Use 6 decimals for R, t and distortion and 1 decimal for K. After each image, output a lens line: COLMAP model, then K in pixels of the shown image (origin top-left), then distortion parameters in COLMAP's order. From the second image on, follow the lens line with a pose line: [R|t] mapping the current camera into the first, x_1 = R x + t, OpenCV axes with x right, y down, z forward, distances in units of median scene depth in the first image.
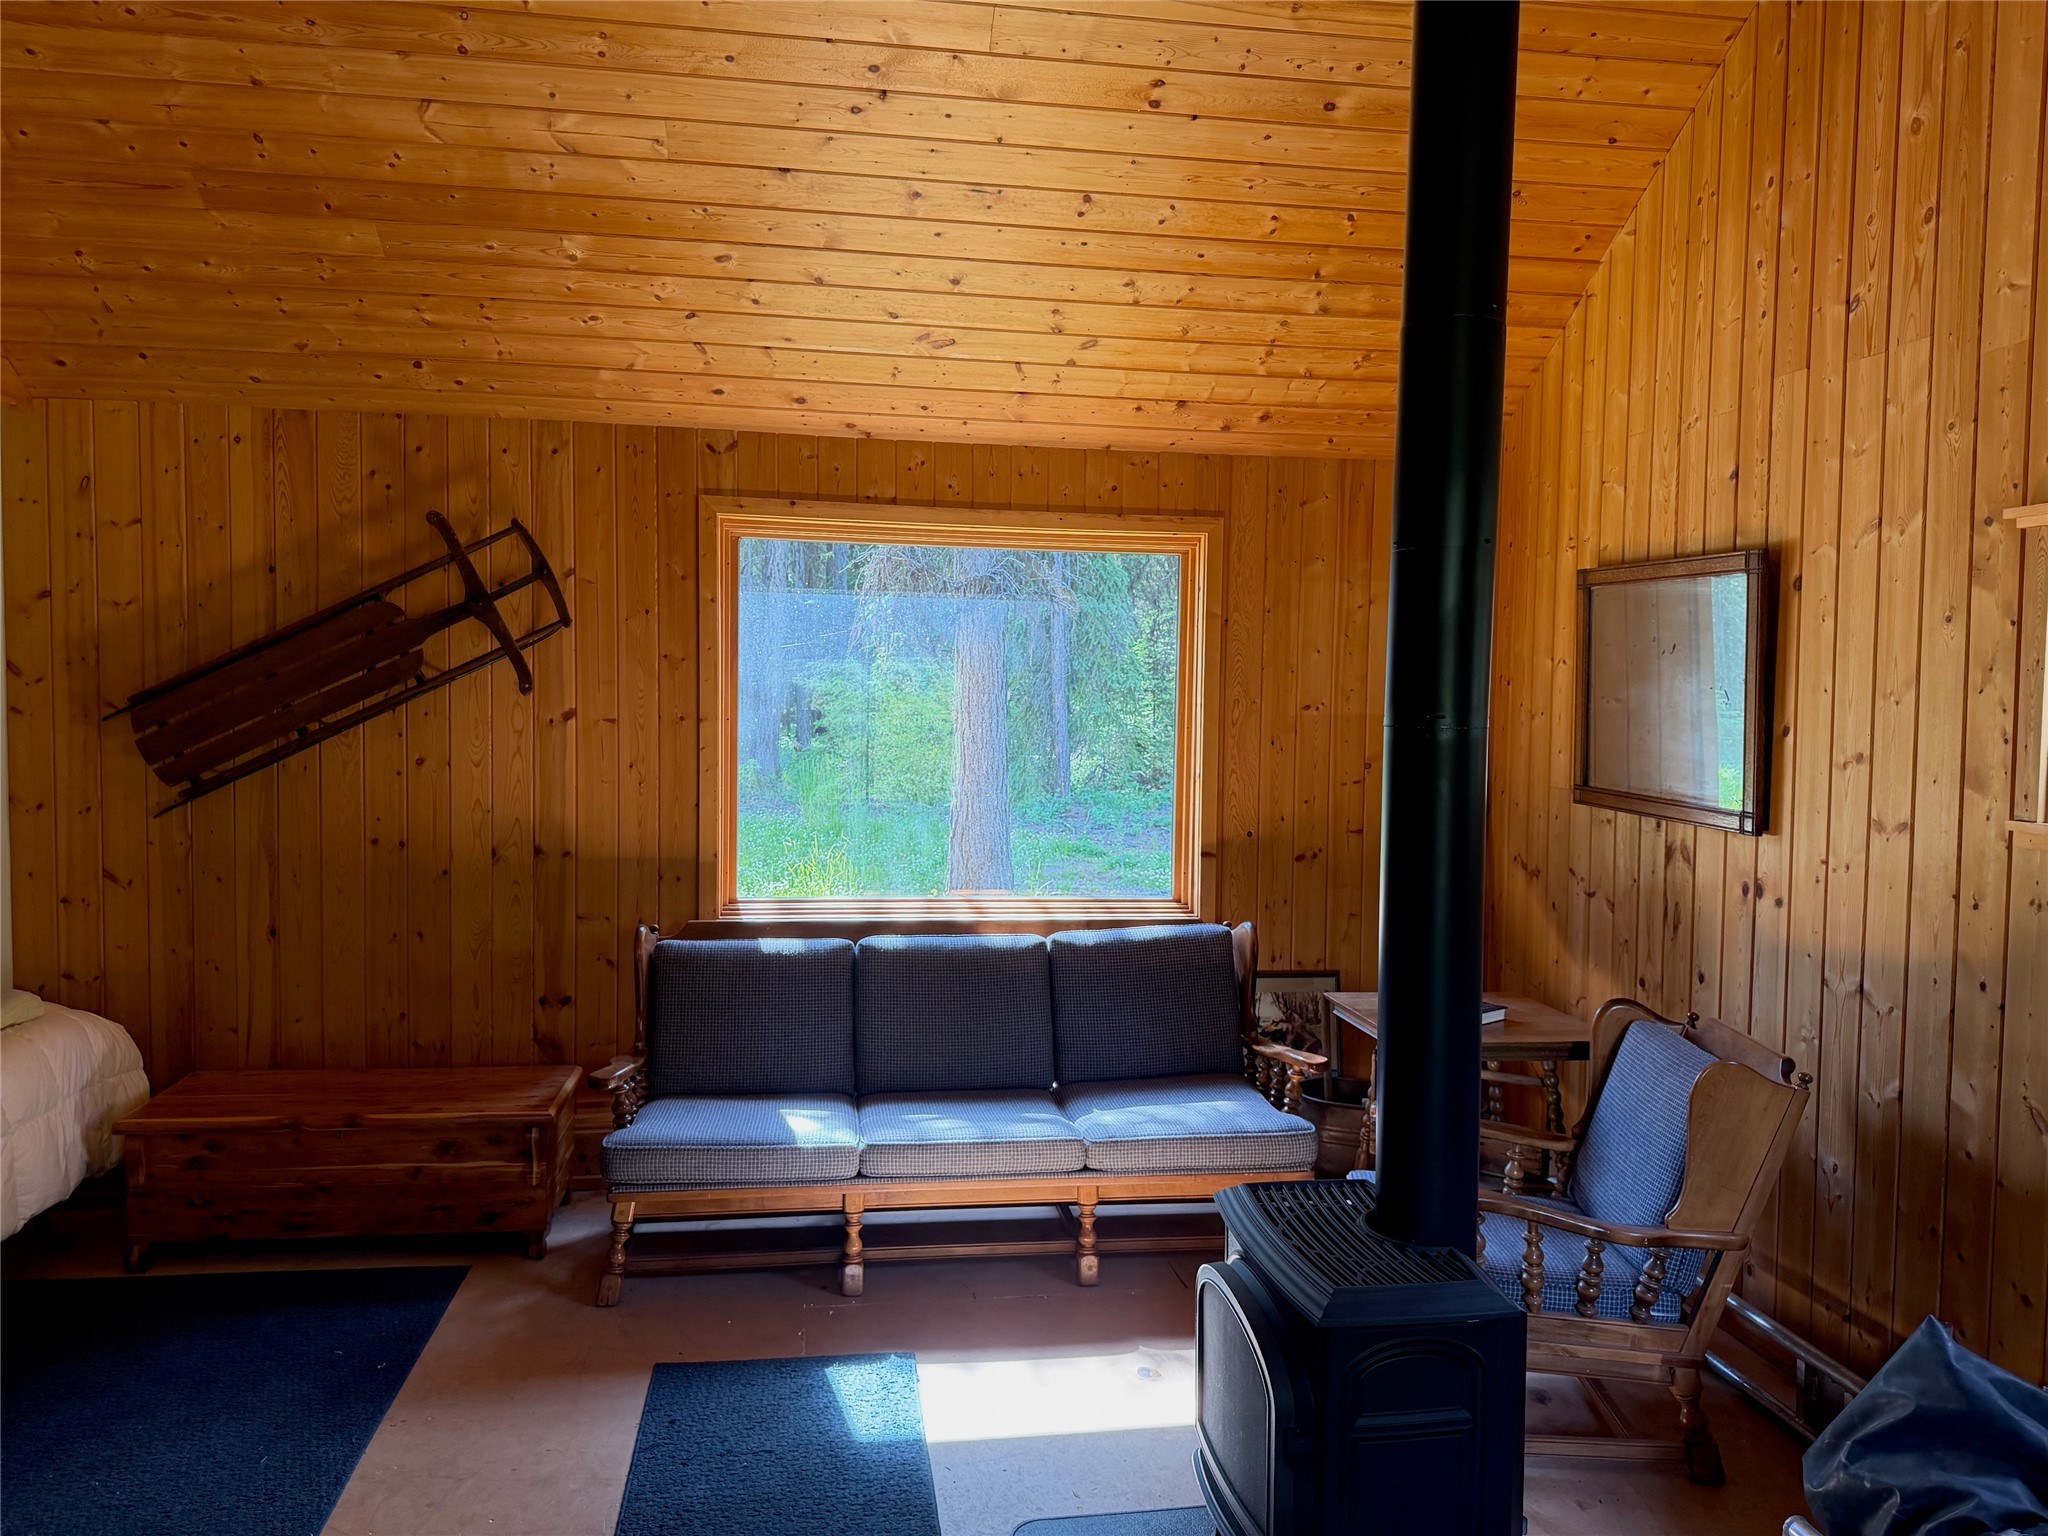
lens RADIAL K [[1451.8, 0, 1024.0], [0, 1451.8, 768.0], [0, 0, 1]] dist [0.025828, -0.031289]
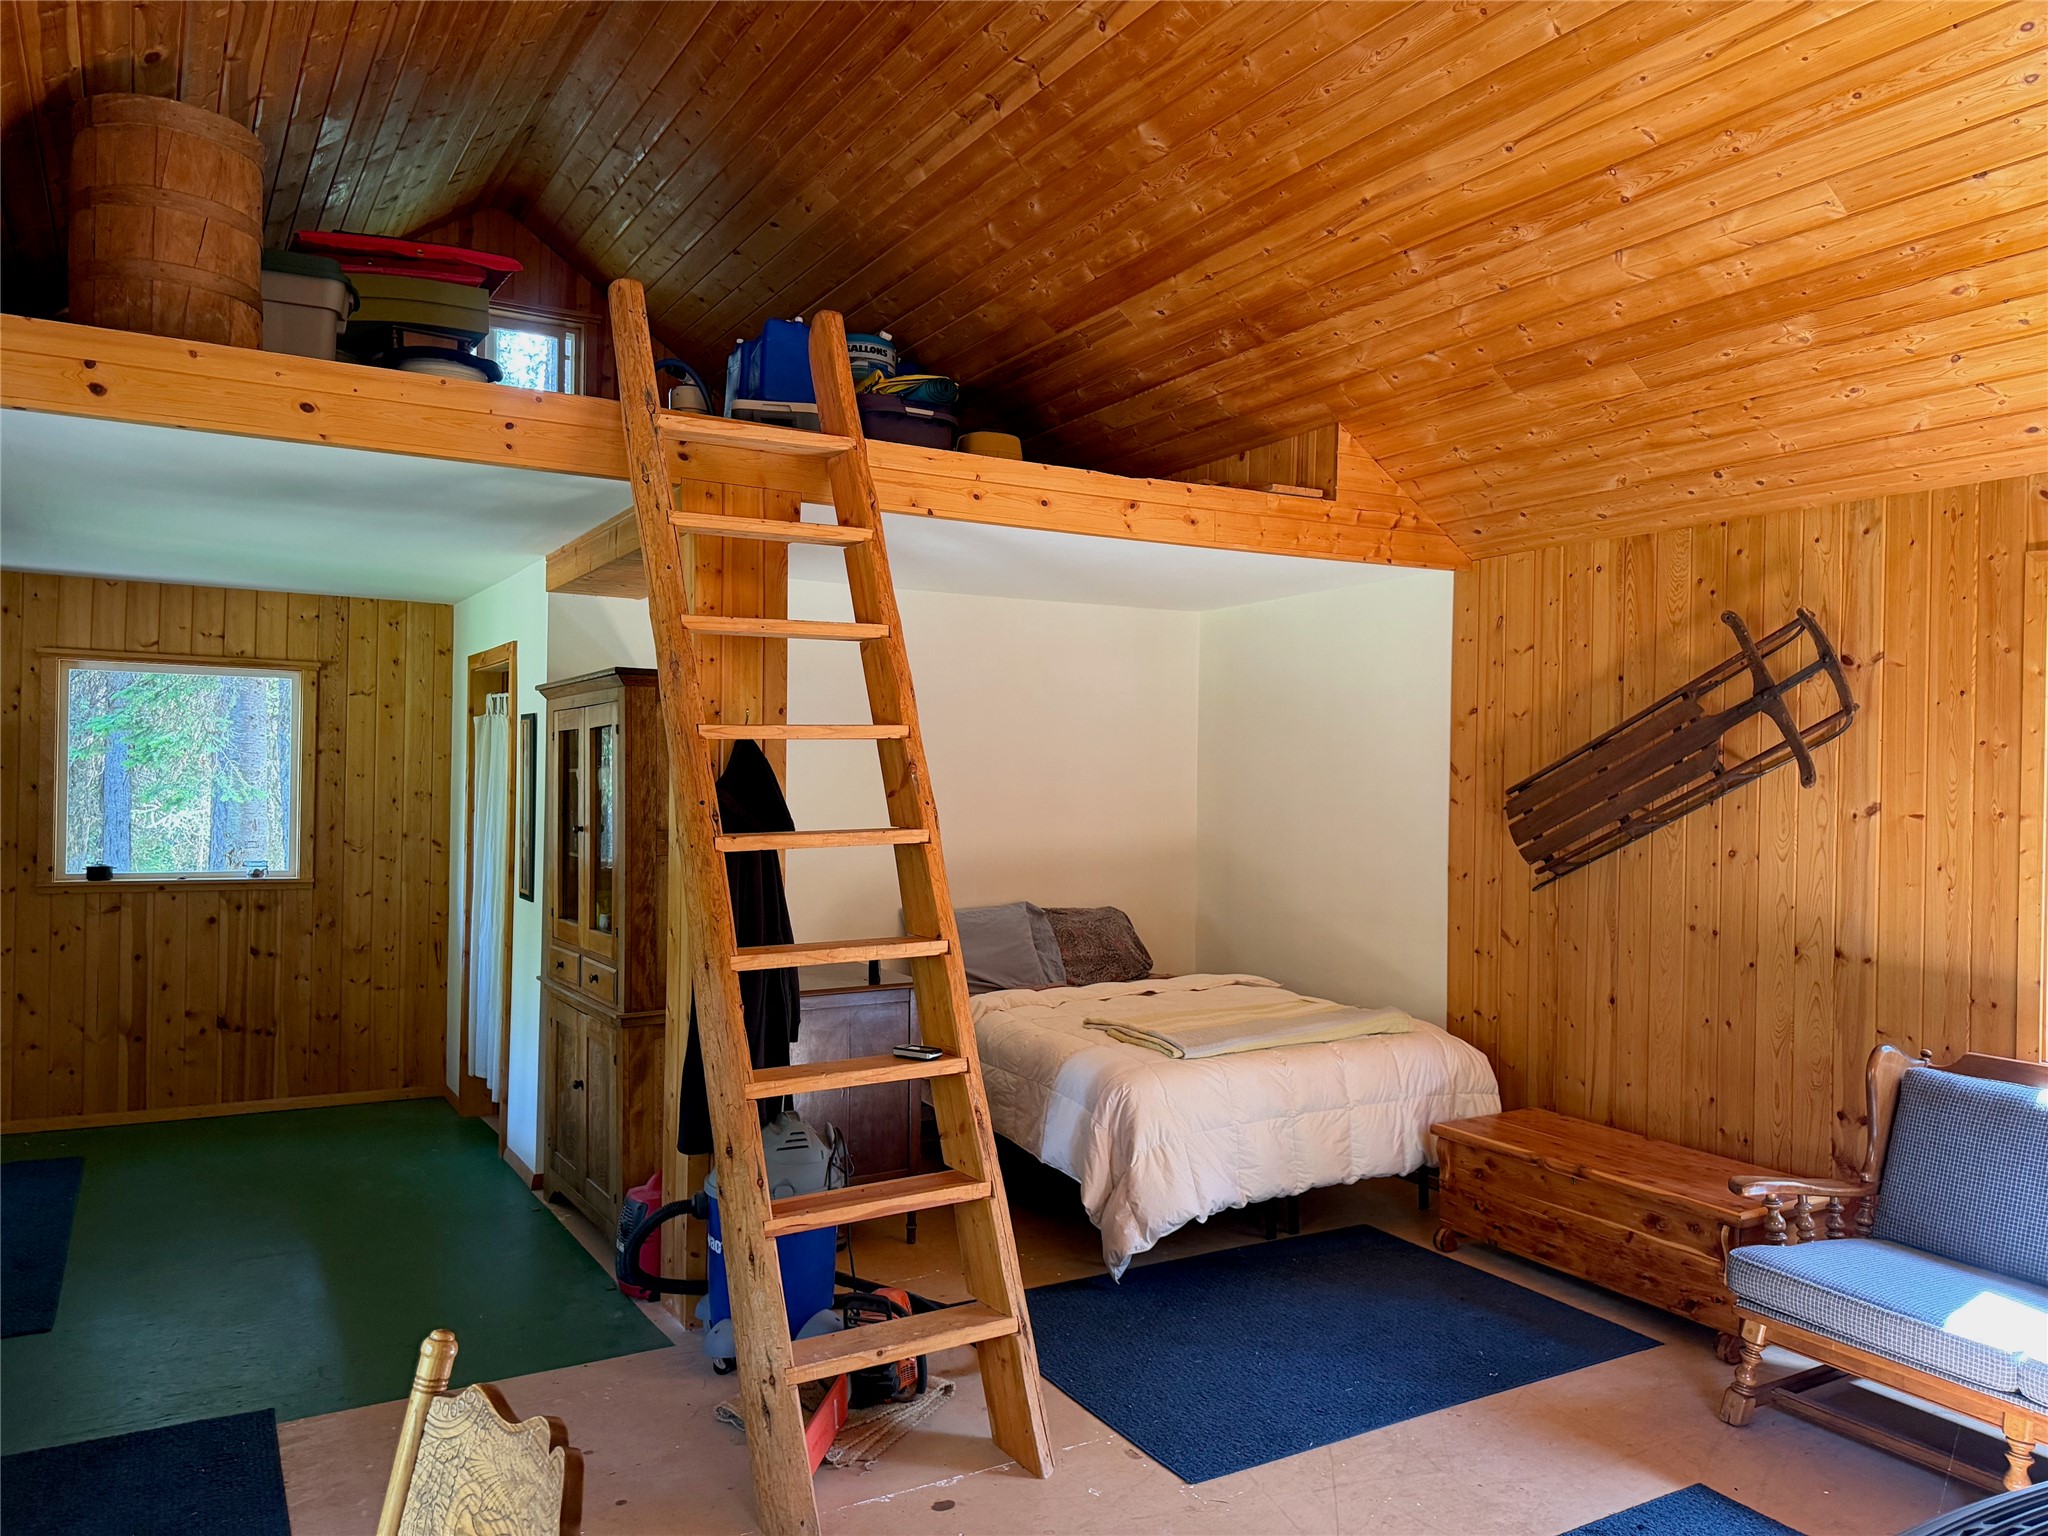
lens RADIAL K [[1451.8, 0, 1024.0], [0, 1451.8, 768.0], [0, 0, 1]] dist [0.025828, -0.031289]
pose [[0.372011, -0.015053, -0.928106, 0.378677], [-0.053081, 0.997887, -0.037461, 0.000316], [0.926709, 0.063201, 0.370426, 0.164722]]
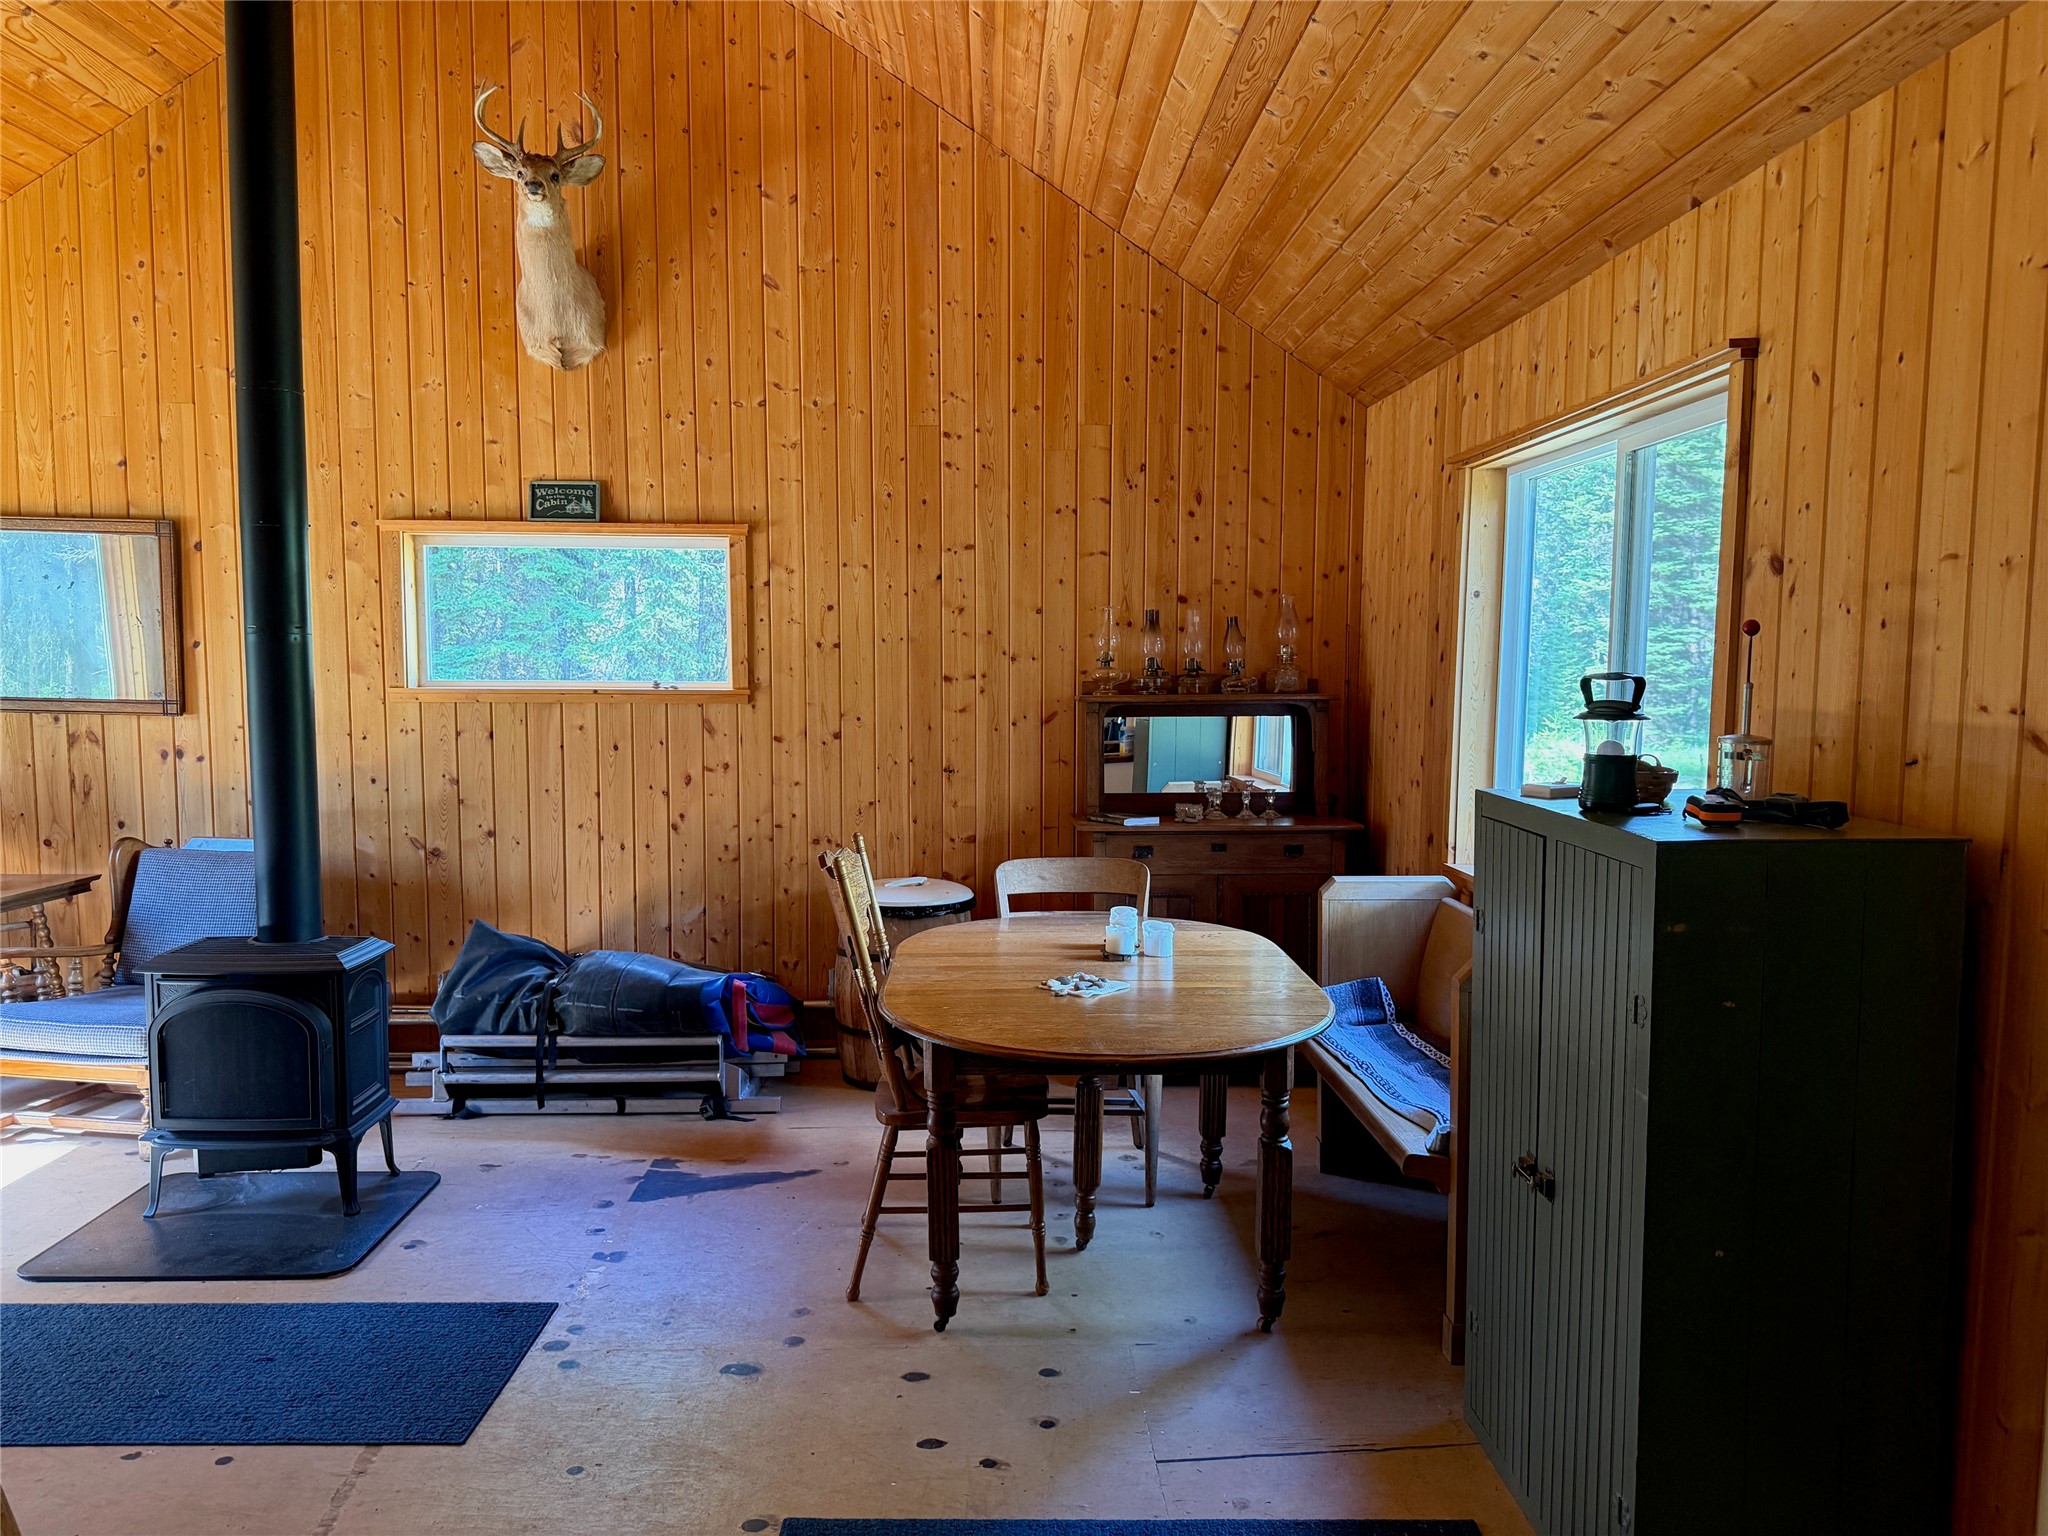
lens RADIAL K [[1443.3, 0, 1024.0], [0, 1443.3, 768.0], [0, 0, 1]] dist [0.123059, -0.194863]
pose [[0.123835, -0.089704, 0.988240, -0.756201], [0.046202, 0.995347, 0.084560, 0.011390], [-0.991227, 0.035187, 0.127404, -0.030376]]
